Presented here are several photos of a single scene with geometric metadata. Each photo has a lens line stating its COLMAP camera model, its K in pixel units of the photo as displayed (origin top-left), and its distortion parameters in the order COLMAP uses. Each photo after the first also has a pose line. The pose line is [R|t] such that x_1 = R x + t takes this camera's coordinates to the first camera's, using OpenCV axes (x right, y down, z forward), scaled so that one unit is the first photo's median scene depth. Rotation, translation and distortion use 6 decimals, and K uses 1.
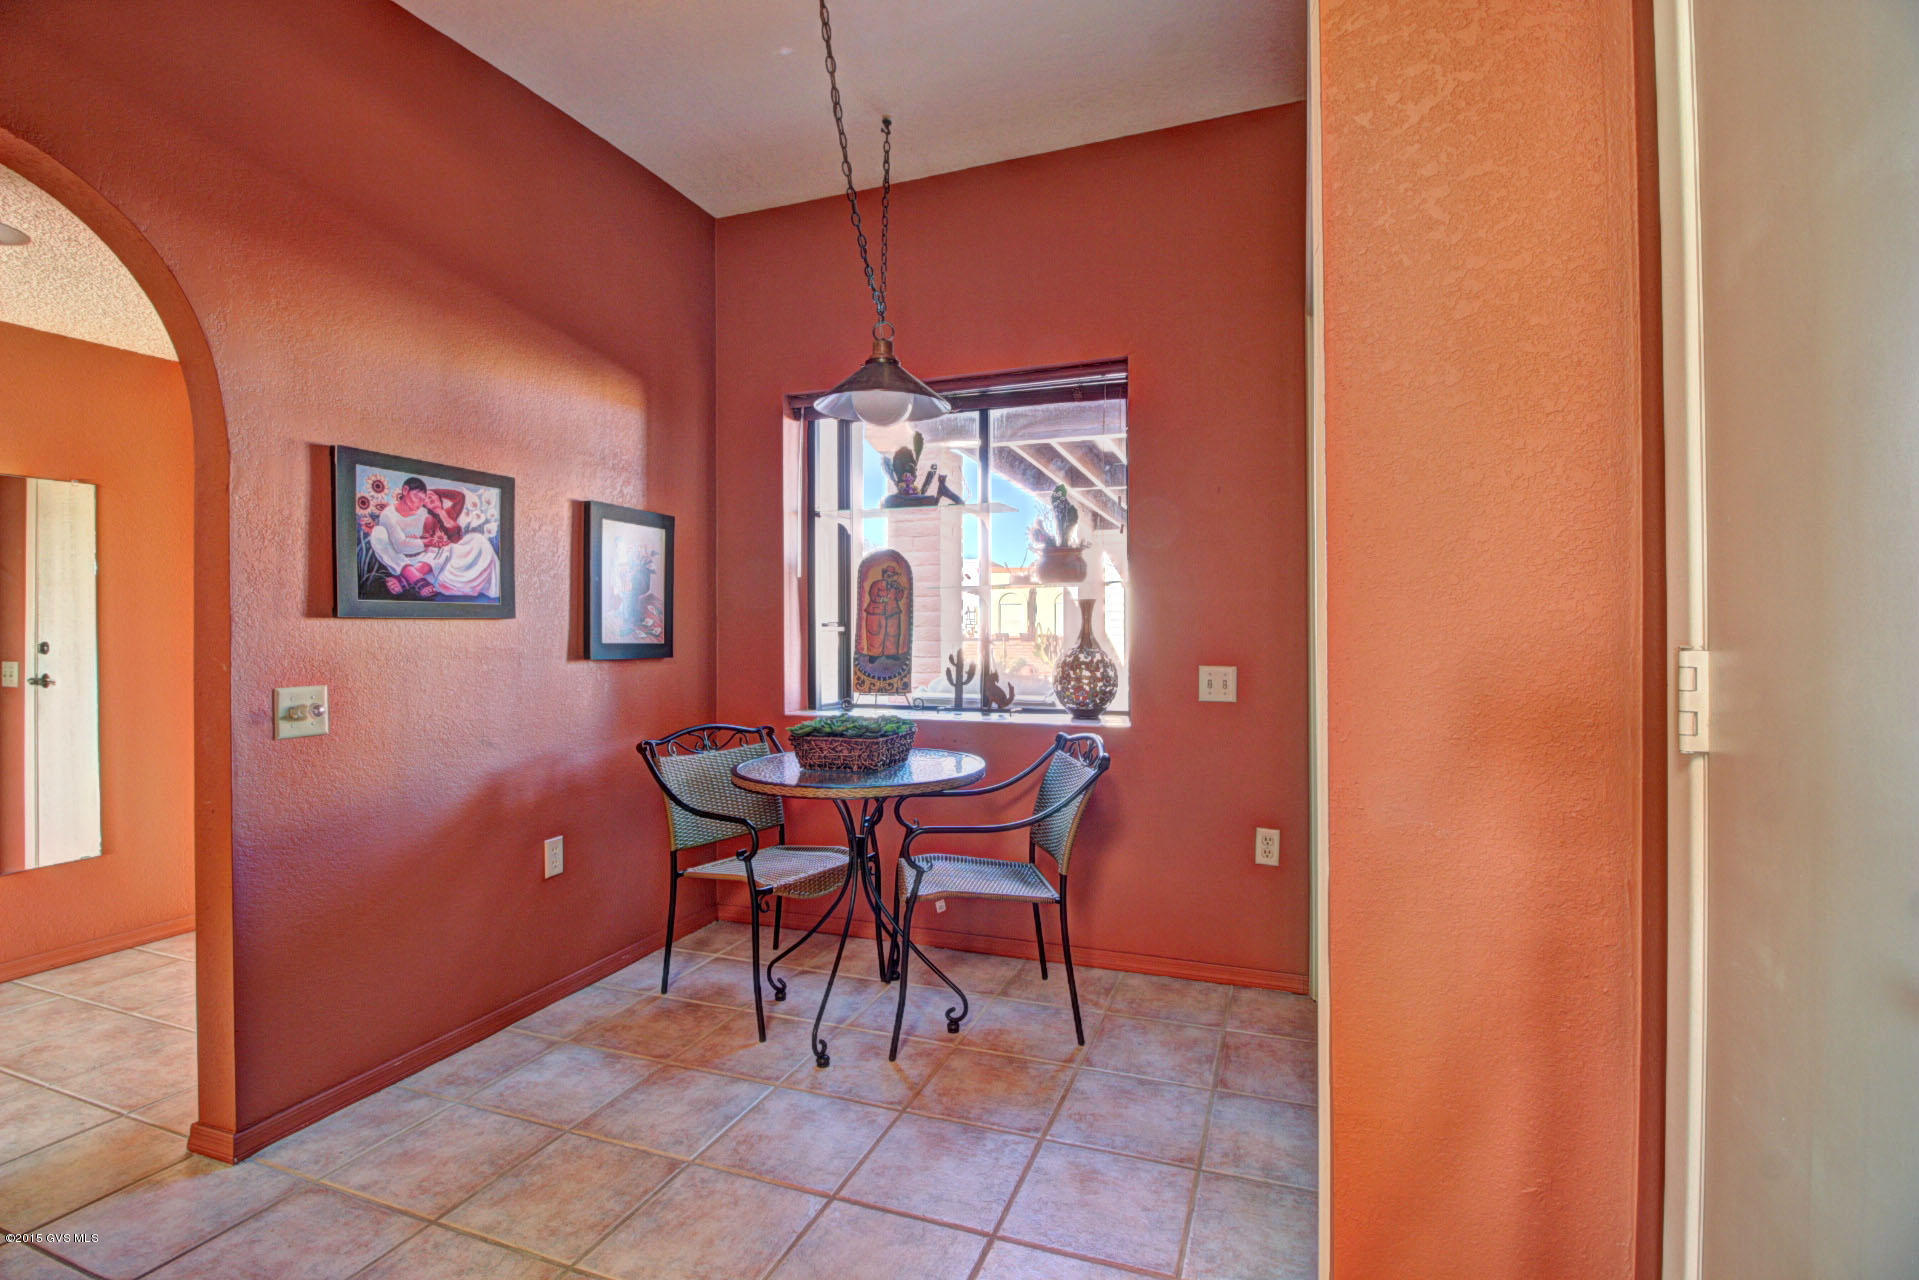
lens RADIAL K [[883.3, 0, 972.9], [0, 883.3, 624.8], [0, 0, 1]] dist [-0.001438, -0.011557]
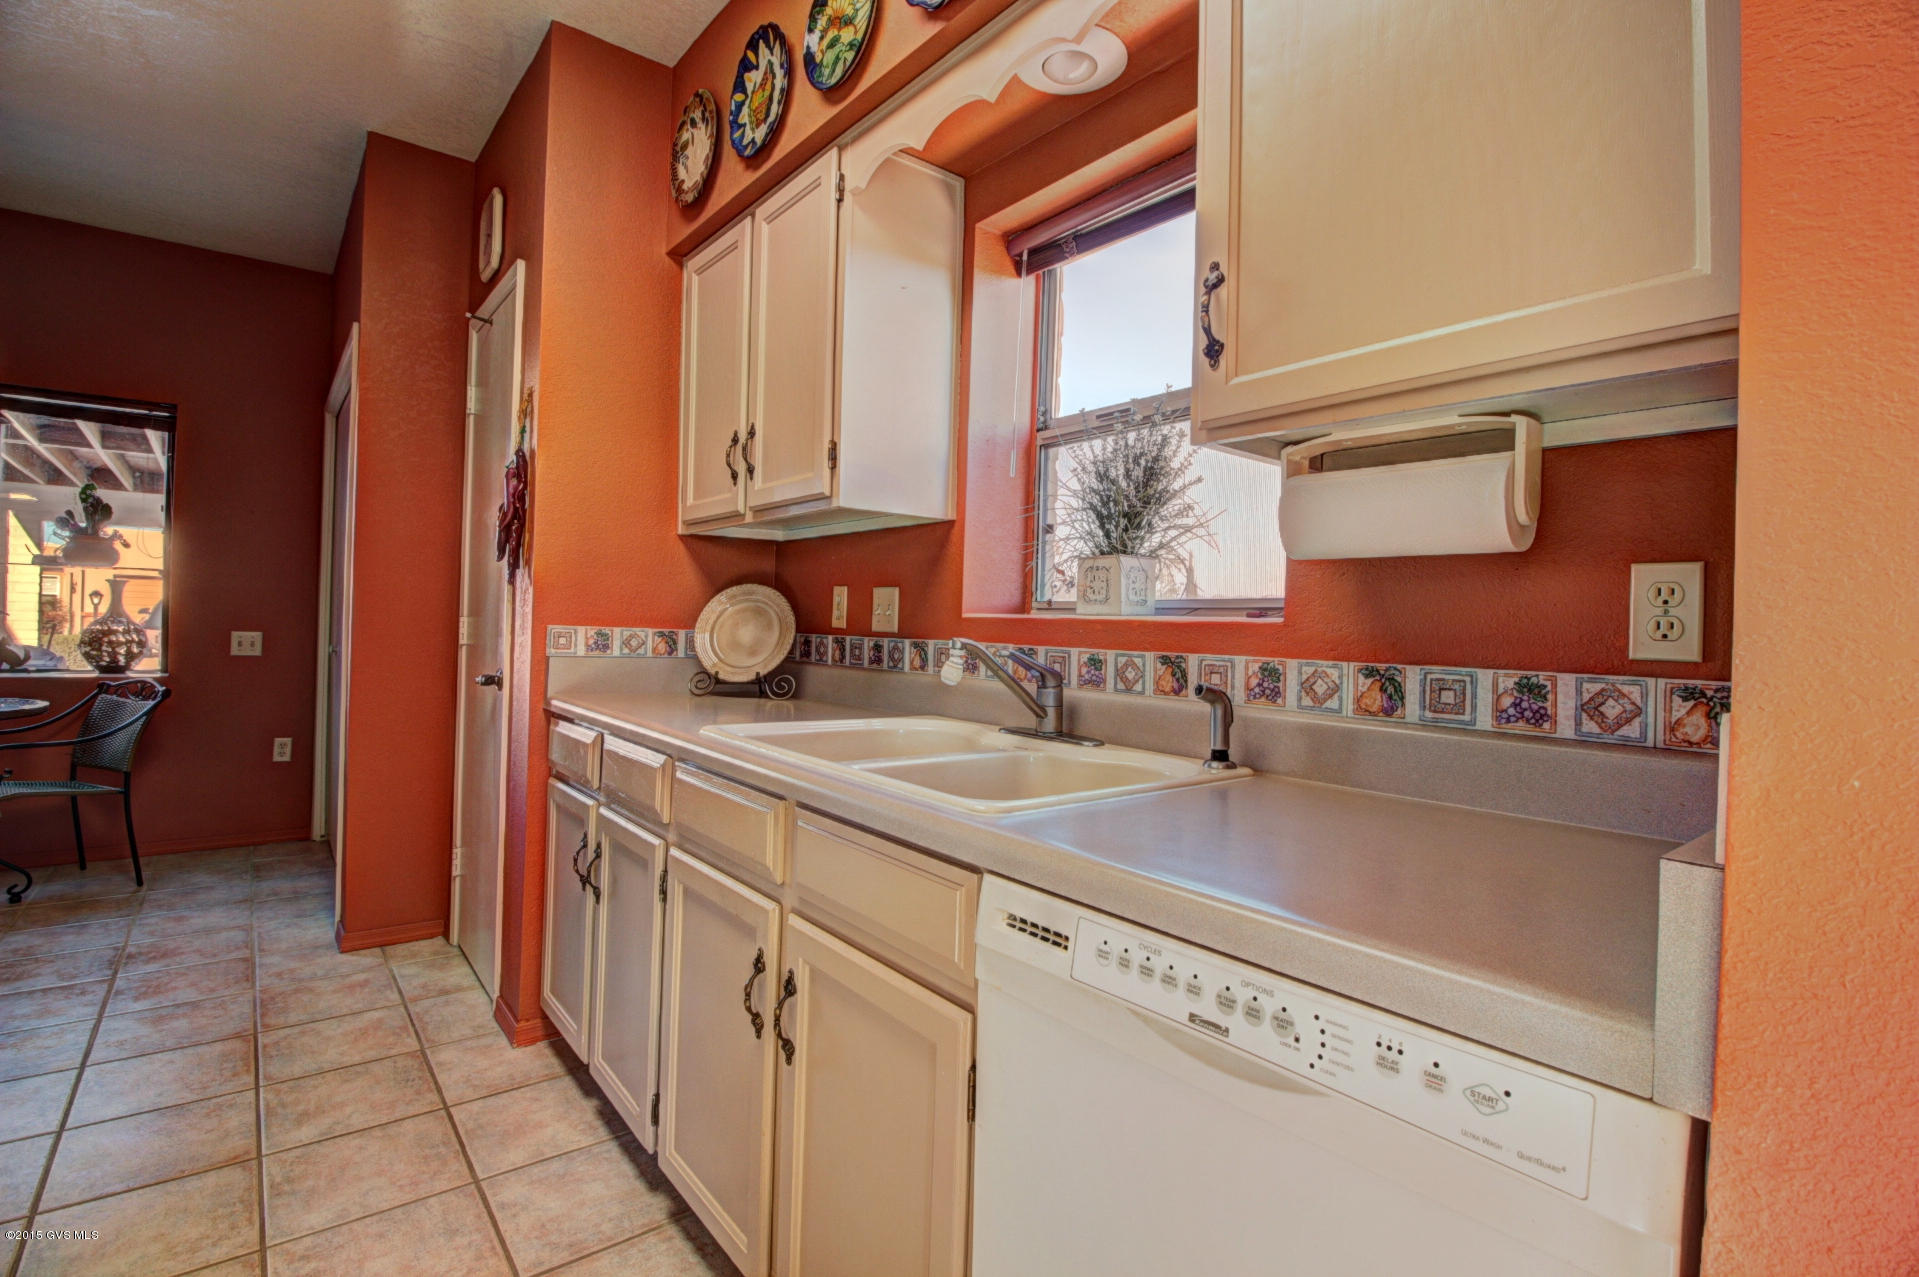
lens RADIAL K [[883.3, 0, 972.9], [0, 883.3, 623.3], [0, 0, 1]] dist [-0.001438, -0.011557]
pose [[0.502081, 0.018623, 0.864620, -0.386643], [-0.032473, 0.999469, -0.002671, -0.002016], [-0.864211, -0.026736, 0.502419, -0.795369]]
